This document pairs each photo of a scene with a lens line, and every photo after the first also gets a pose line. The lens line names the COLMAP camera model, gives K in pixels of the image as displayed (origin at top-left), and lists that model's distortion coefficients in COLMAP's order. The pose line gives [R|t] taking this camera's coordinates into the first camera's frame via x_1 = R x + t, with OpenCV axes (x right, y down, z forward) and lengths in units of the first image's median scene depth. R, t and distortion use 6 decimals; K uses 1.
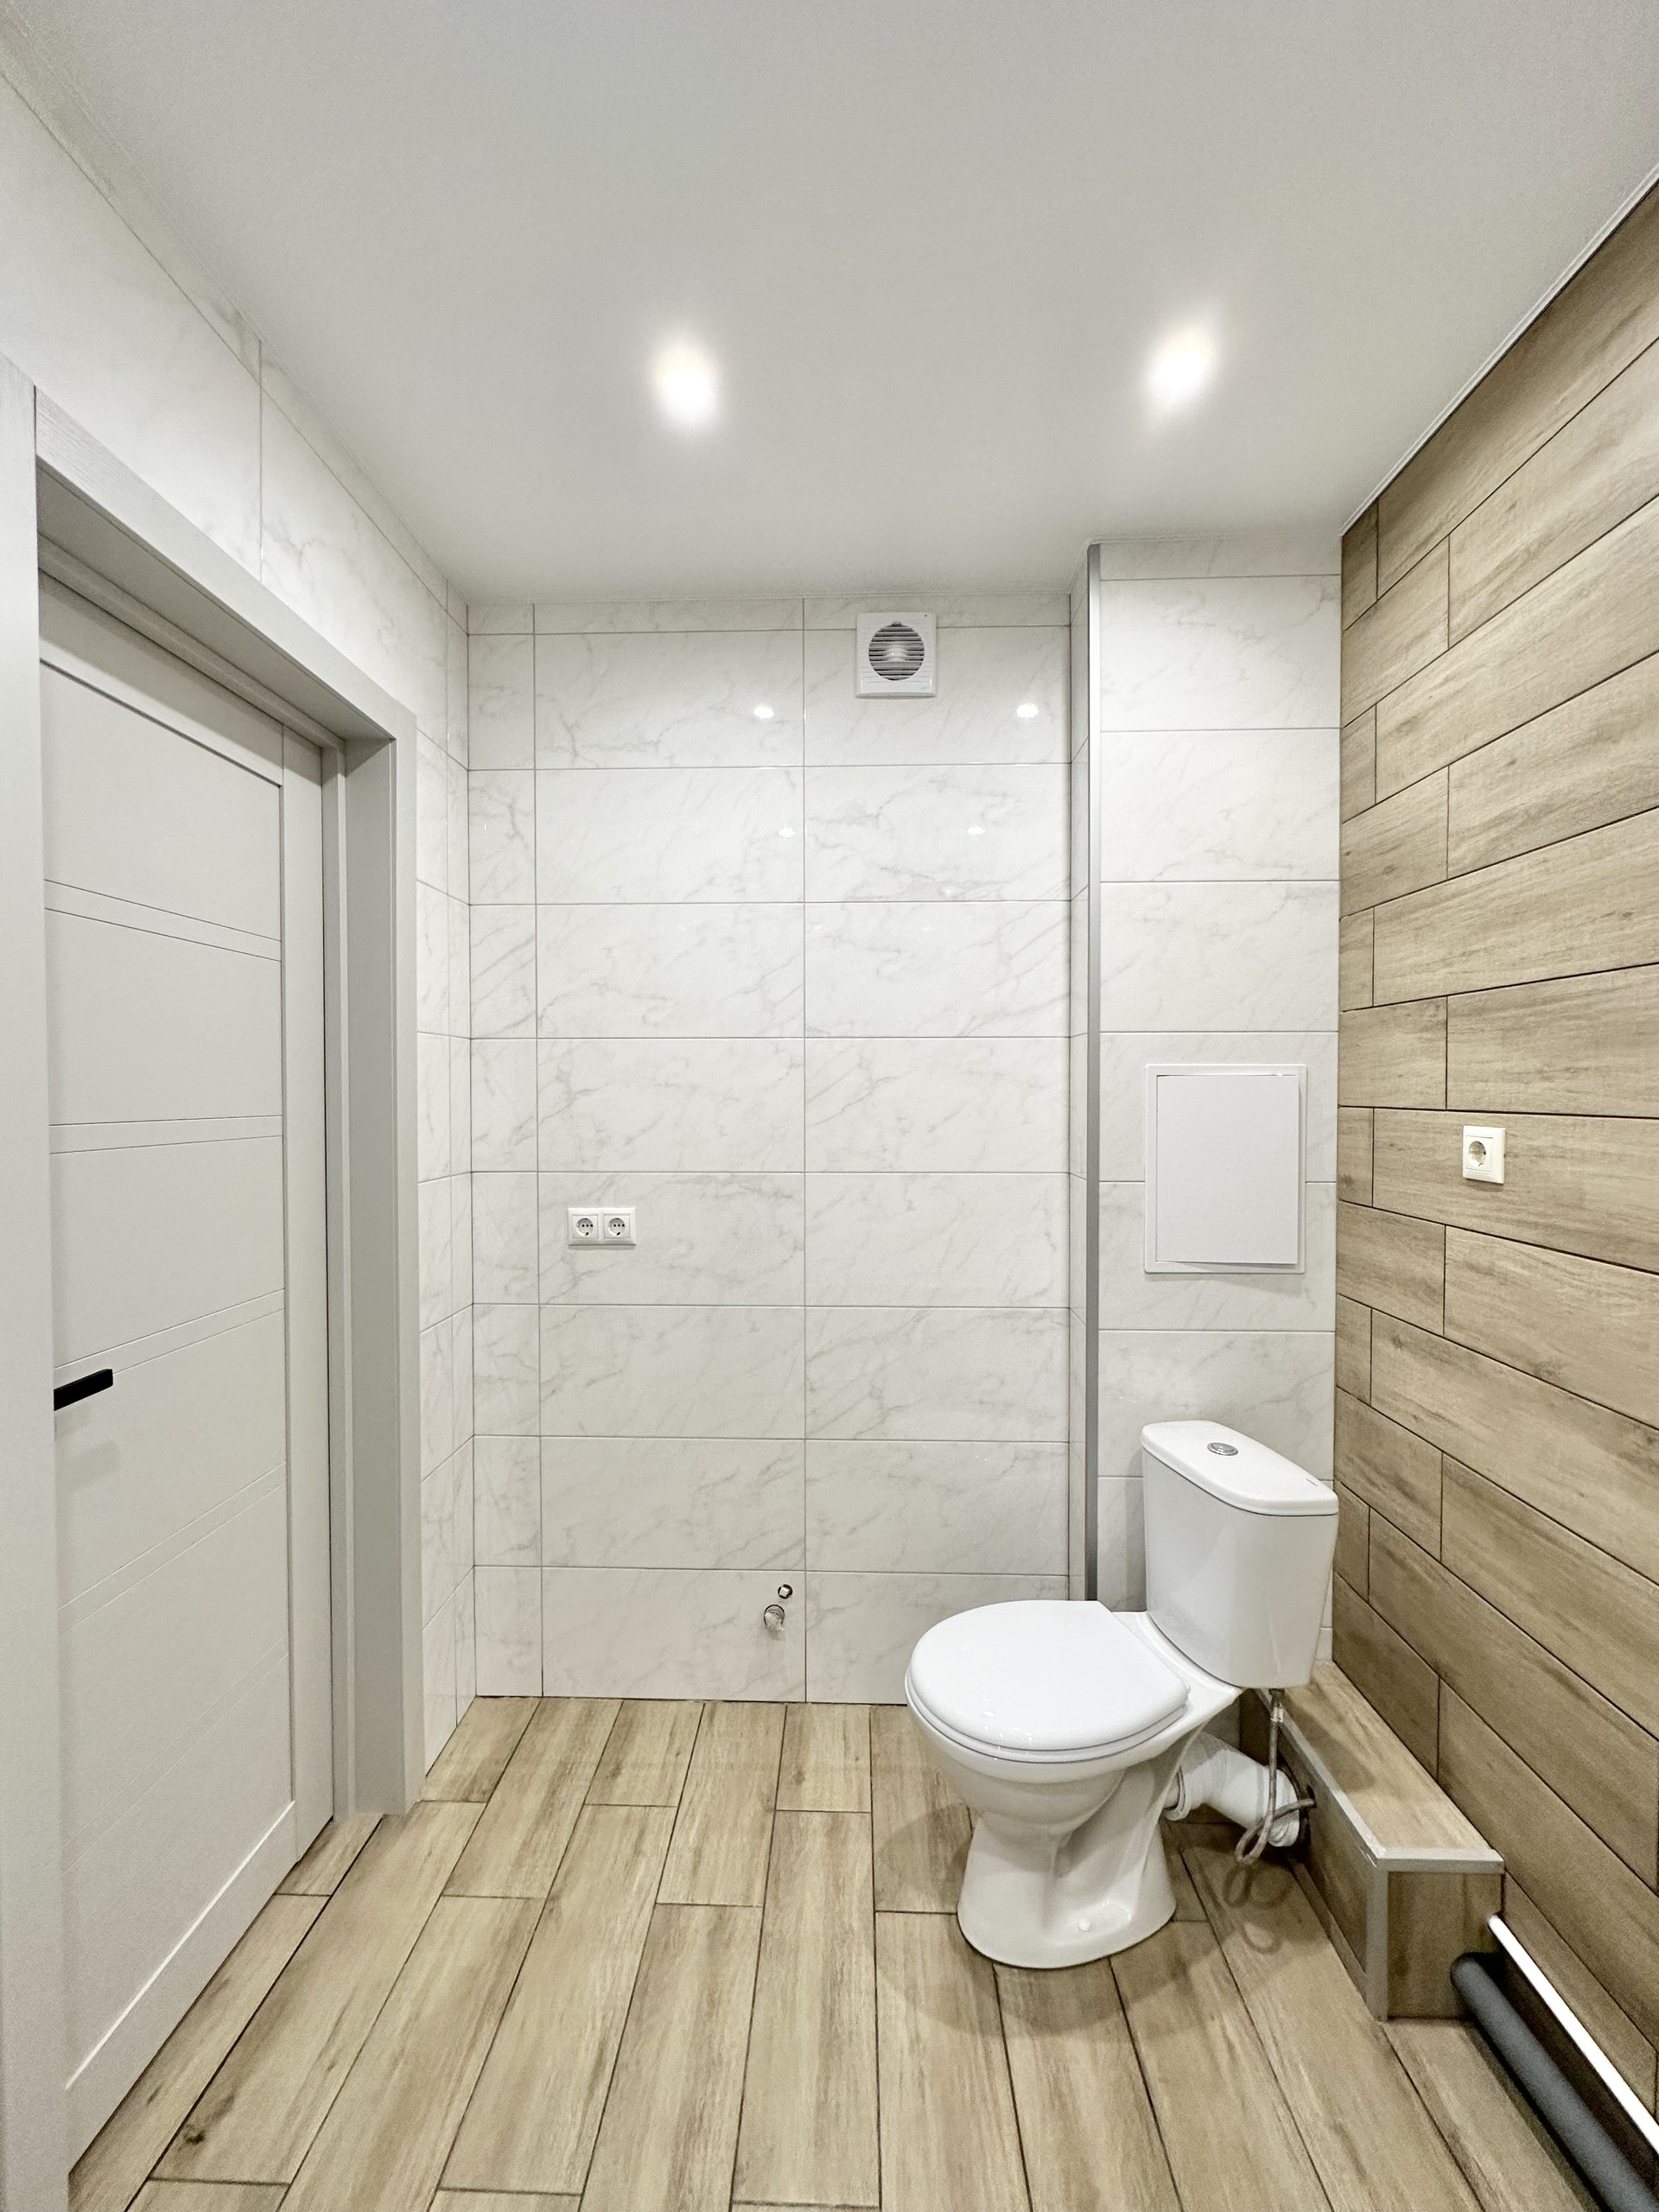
lens RADIAL K [[874.0, 0, 828.1], [0, 874.0, 1105.3], [0, 0, 1]] dist [-0.007589, 0.000870]
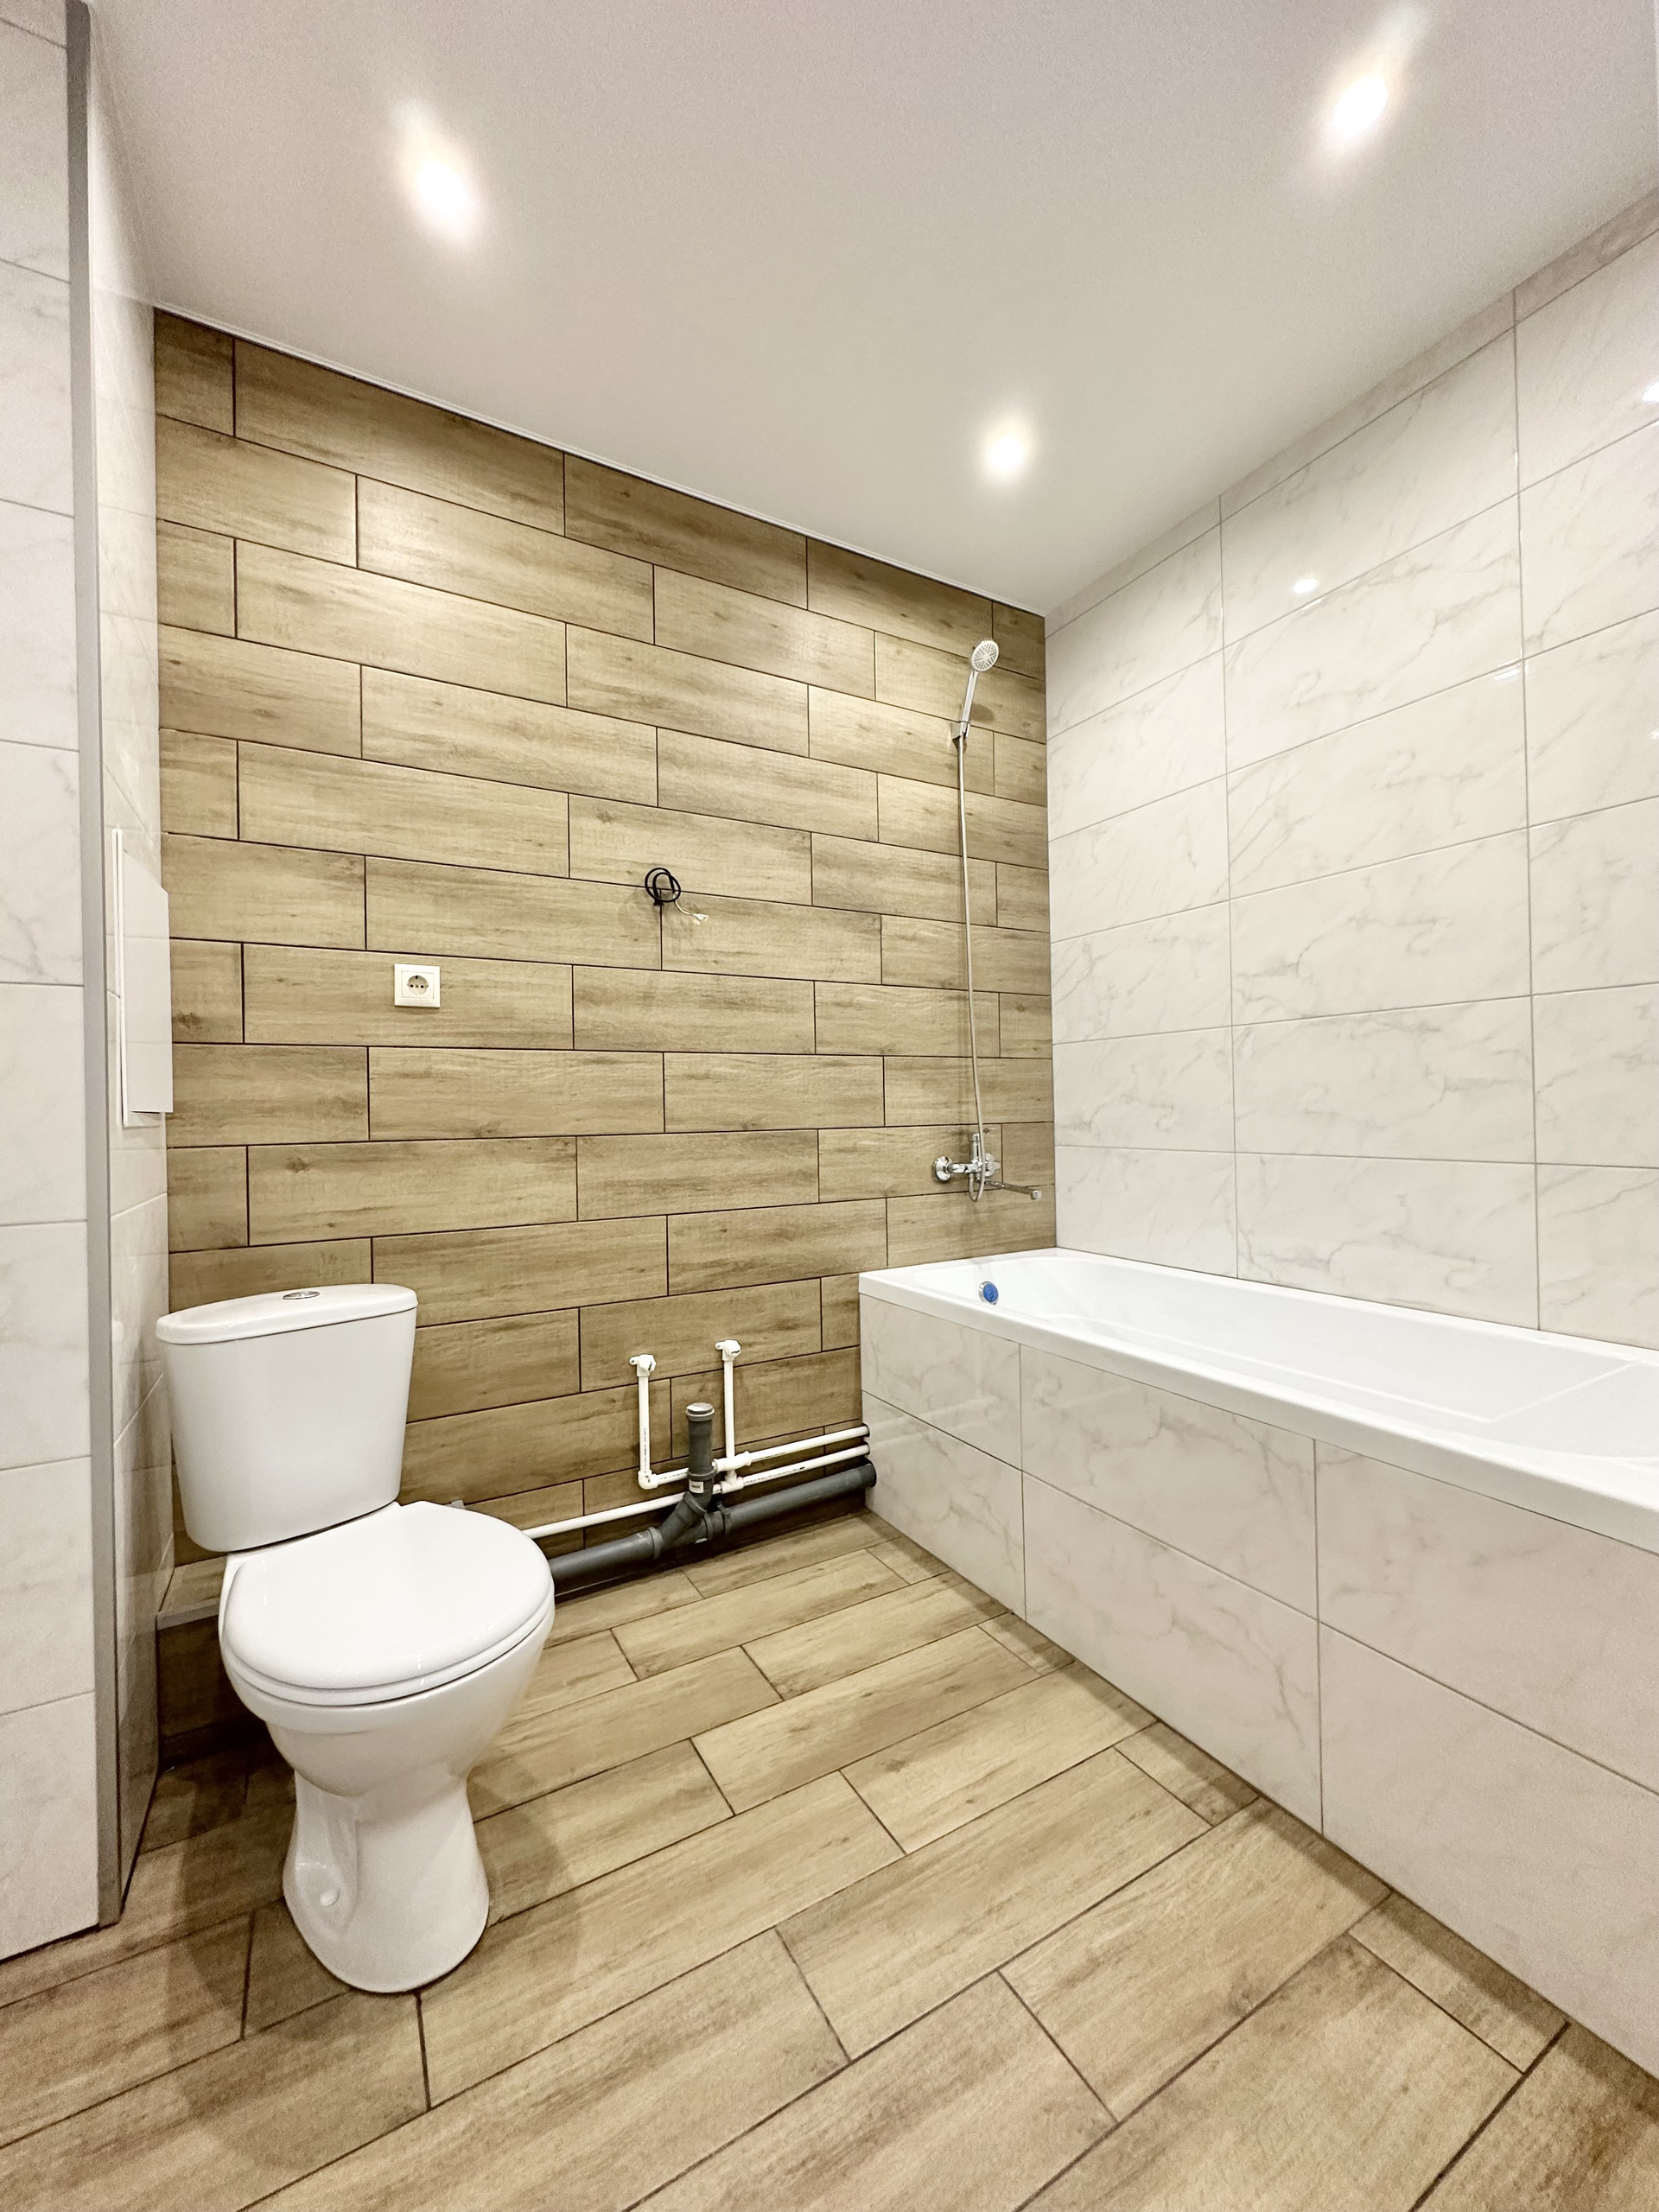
lens RADIAL K [[874.0, 0, 828.1], [0, 874.0, 1105.3], [0, 0, 1]] dist [-0.007589, 0.000870]
pose [[-0.521156, 0.012375, 0.853372, -0.674966], [0.032563, 0.999455, 0.005393, 0.244292], [-0.852840, 0.030599, -0.521275, 1.144815]]
